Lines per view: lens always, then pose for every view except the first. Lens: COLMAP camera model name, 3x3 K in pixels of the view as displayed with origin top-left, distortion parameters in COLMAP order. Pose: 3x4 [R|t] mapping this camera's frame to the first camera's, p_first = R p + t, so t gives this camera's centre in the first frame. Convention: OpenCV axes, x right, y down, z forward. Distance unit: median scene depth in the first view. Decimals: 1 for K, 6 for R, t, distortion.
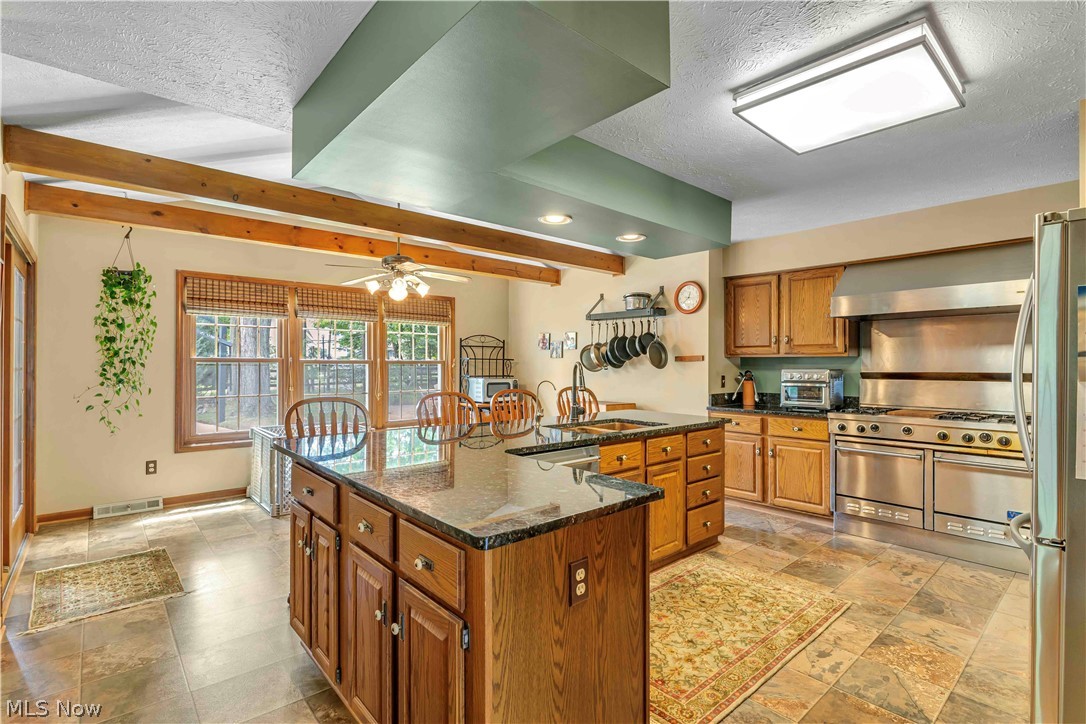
lens RADIAL K [[515.3, 0, 543.2], [0, 515.3, 360.5], [0, 0, 1]] dist [-0.008011, 0.000002]
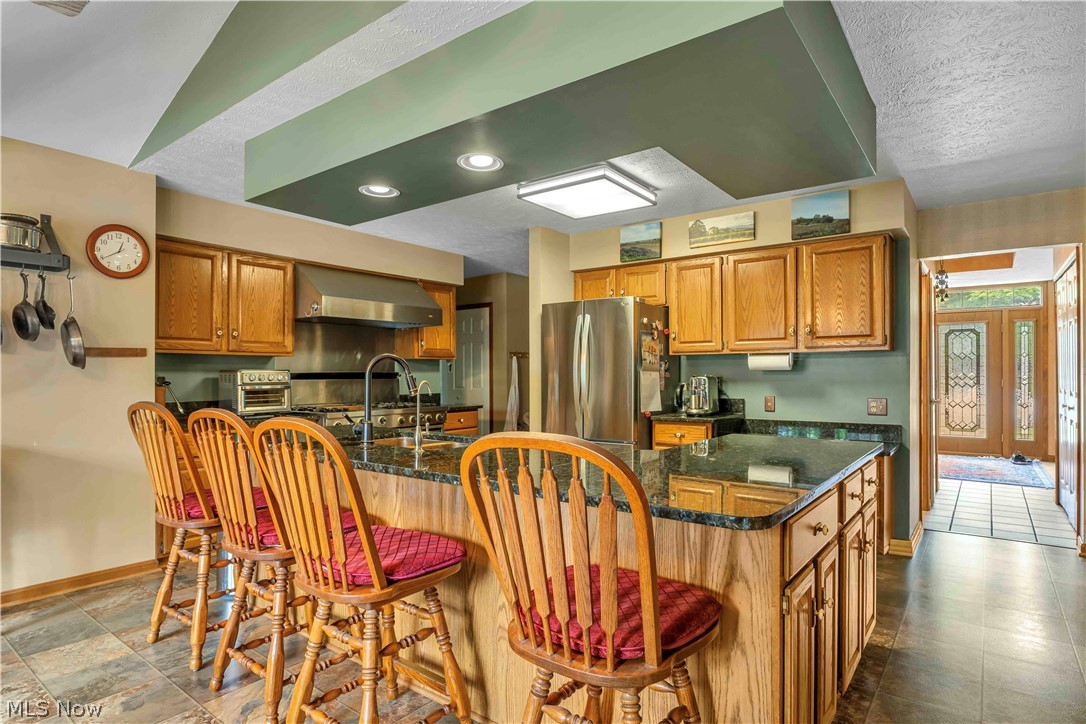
lens RADIAL K [[590.2, 0, 541.9], [0, 590.2, 368.0], [0, 0, 1]] dist [-0.001933, -0.000153]
pose [[-0.191711, 0.005690, 0.981435, -0.459317], [-0.009967, 0.999920, -0.007744, 0.014090], [-0.981401, -0.011266, -0.191639, 0.594724]]
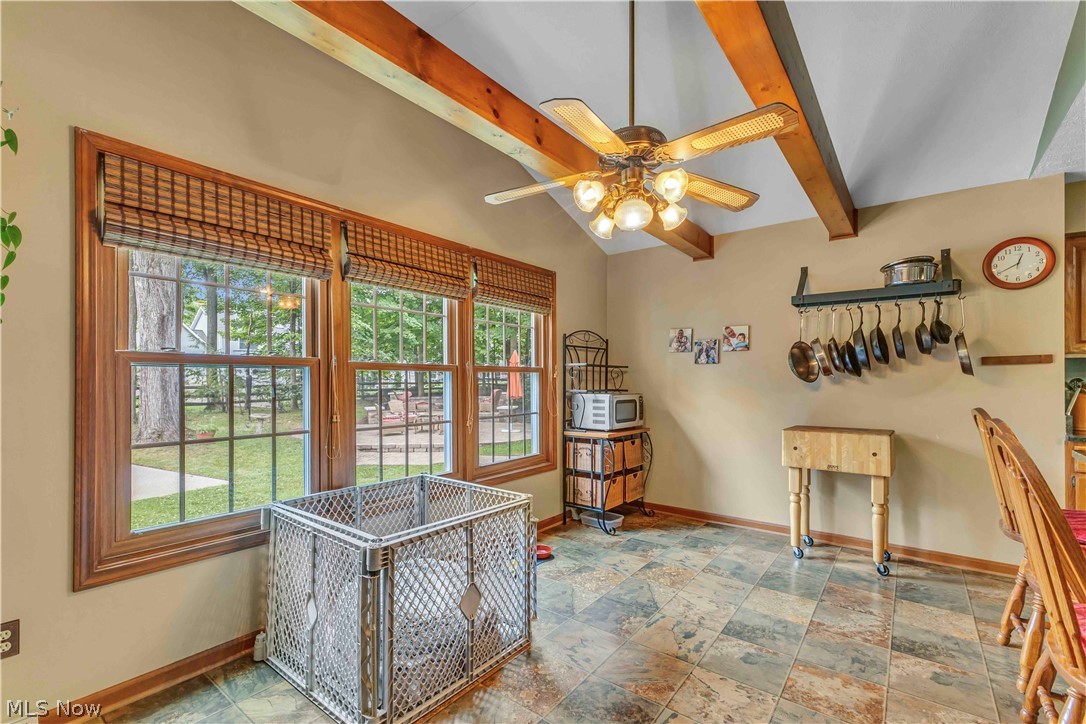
lens RADIAL K [[469.9, 0, 536.7], [0, 469.9, 380.3], [0, 0, 1]] dist [0.004721, 0.000513]
pose [[0.982360, -0.003913, 0.186957, -0.377865], [0.002398, 0.999962, 0.008332, 0.013765], [-0.186983, -0.007737, 0.982333, 0.499811]]
